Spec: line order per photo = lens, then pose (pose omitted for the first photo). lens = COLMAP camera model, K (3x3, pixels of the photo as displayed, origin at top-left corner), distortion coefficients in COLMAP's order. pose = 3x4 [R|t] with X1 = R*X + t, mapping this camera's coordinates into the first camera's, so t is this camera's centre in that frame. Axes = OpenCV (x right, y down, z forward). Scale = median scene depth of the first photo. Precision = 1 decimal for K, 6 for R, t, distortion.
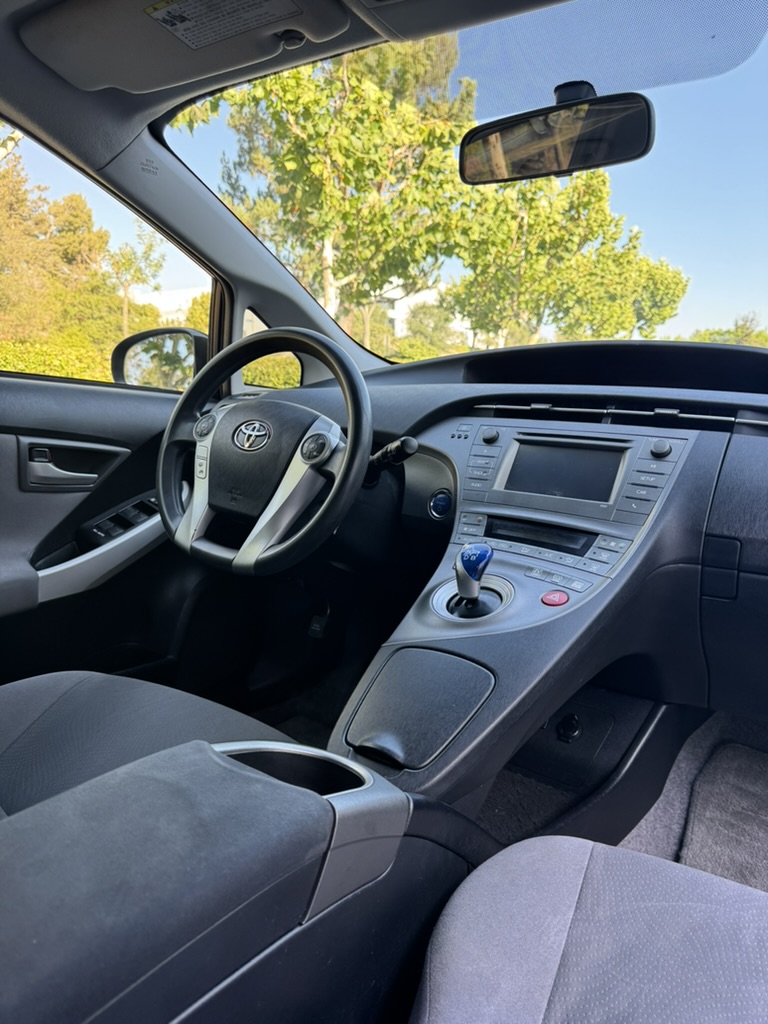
lens RADIAL K [[731.2, 0, 351.0], [0, 731.2, 510.7], [0, 0, 1]] dist [0.024595, -0.030643]
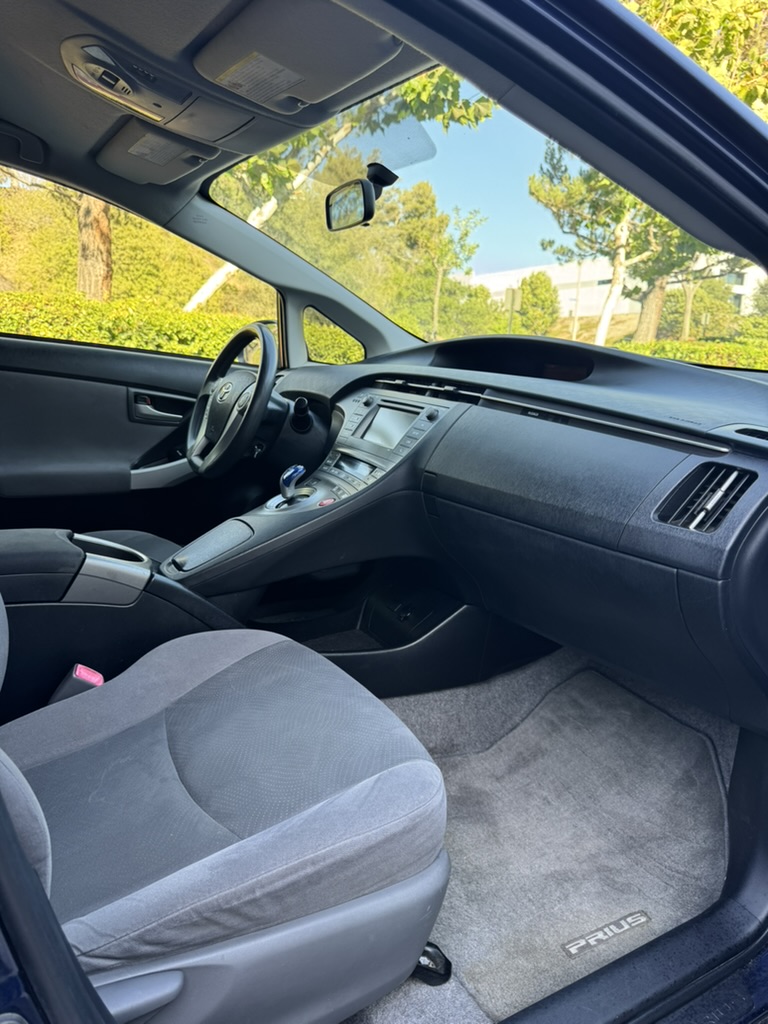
lens RADIAL K [[731.2, 0, 382.2], [0, 731.2, 515.3], [0, 0, 1]] dist [0.024595, -0.030643]
pose [[0.920132, 0.106417, -0.376871, 0.668472], [-0.094506, 0.994267, 0.050015, 0.044122], [0.380033, -0.010404, 0.924914, -0.289054]]
